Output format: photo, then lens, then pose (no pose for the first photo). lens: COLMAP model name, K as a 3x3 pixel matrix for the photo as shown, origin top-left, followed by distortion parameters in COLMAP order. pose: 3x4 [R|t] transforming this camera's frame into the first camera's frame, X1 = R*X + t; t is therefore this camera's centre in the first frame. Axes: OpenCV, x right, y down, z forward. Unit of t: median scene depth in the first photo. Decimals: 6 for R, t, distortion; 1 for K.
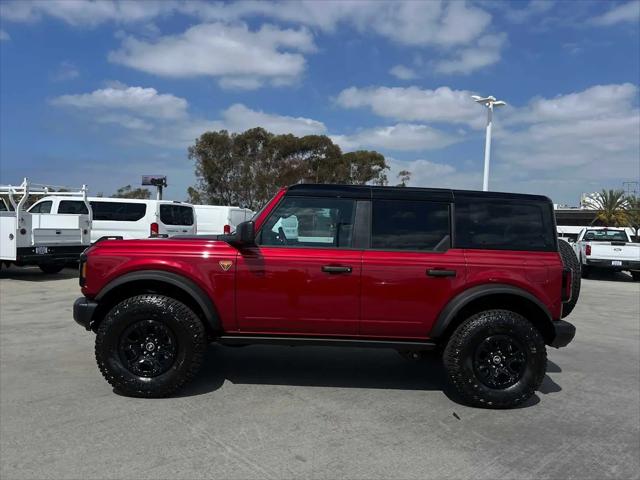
lens RADIAL K [[482.7, 0, 318.0], [0, 482.7, 251.9], [0, 0, 1]] dist [0.051487, -0.059222]
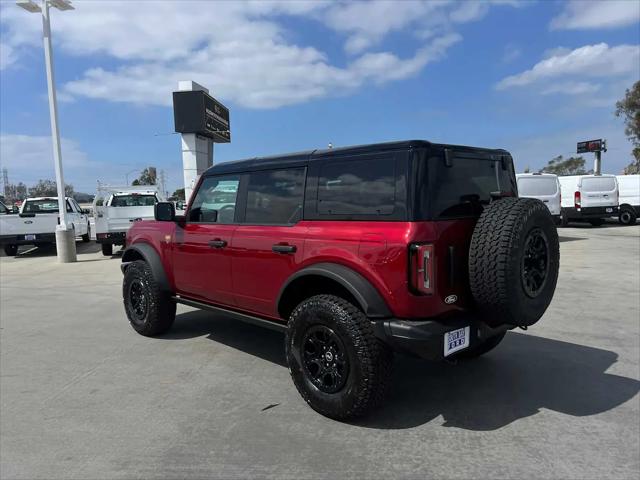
lens RADIAL K [[478.3, 0, 311.1], [0, 478.3, 241.5], [0, 0, 1]] dist [0.009970, 0.003623]
pose [[0.645158, 0.004380, -0.764037, 0.926495], [0.020500, 0.999524, 0.023040, 0.012118], [0.763775, -0.030527, 0.644761, 0.458988]]
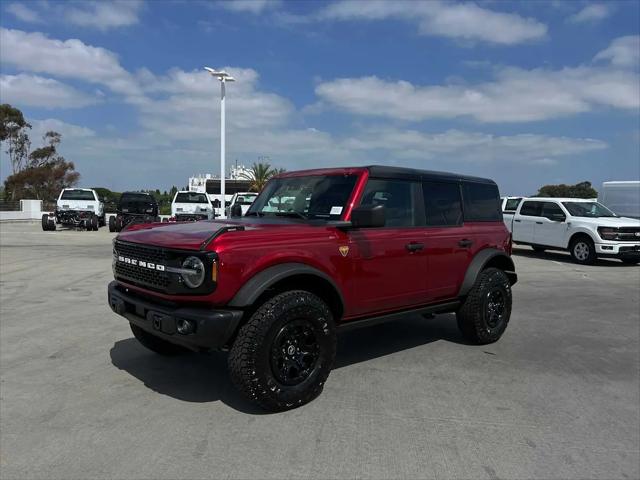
lens RADIAL K [[482.4, 0, 317.9], [0, 482.4, 255.1], [0, 0, 1]] dist [0.056078, -0.066082]
pose [[0.770167, -0.085957, 0.632023, -0.786922], [0.040984, 0.995499, 0.085449, -0.045656], [-0.636524, -0.039907, 0.770224, 0.283607]]
